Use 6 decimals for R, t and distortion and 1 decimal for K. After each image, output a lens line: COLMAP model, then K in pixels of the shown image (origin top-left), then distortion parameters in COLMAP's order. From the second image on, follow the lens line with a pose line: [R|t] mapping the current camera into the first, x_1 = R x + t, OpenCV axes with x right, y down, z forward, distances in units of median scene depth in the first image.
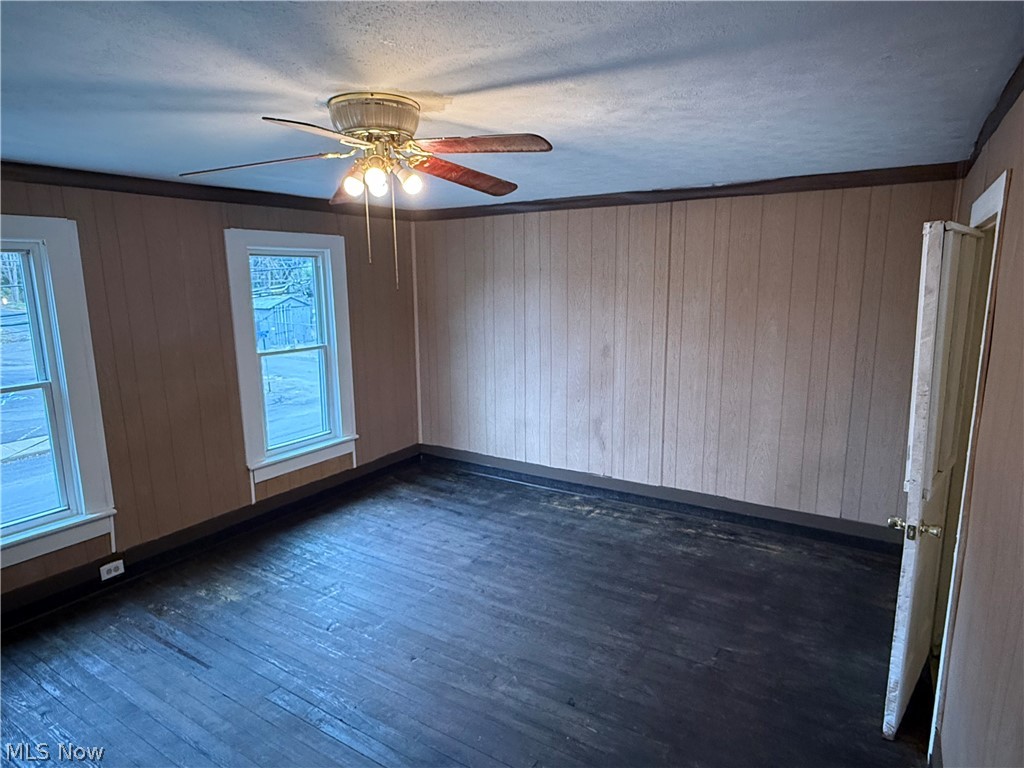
lens RADIAL K [[603.2, 0, 508.5], [0, 603.2, 383.6], [0, 0, 1]] dist [-0.005222, 0.001595]
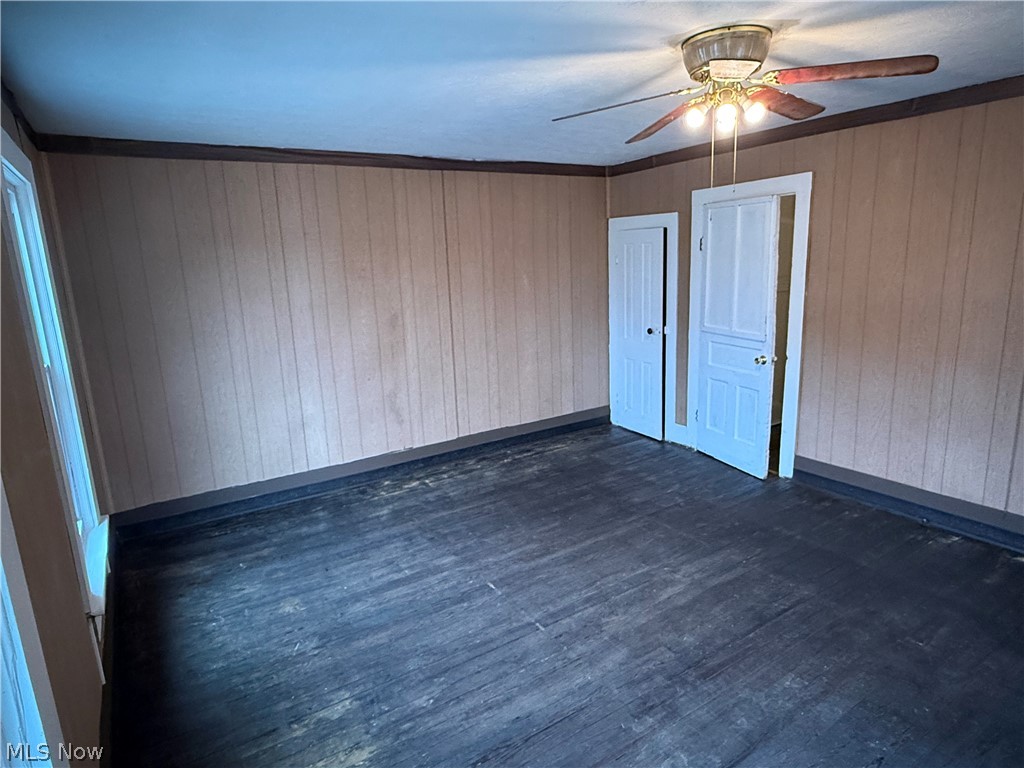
lens RADIAL K [[603.2, 0, 519.3], [0, 603.2, 383.6], [0, 0, 1]] dist [-0.005222, 0.001595]
pose [[0.410554, -0.193868, 0.890989, -0.639295], [0.197017, 0.972916, 0.120912, -0.032330], [-0.890298, 0.125899, 0.437630, 0.418789]]
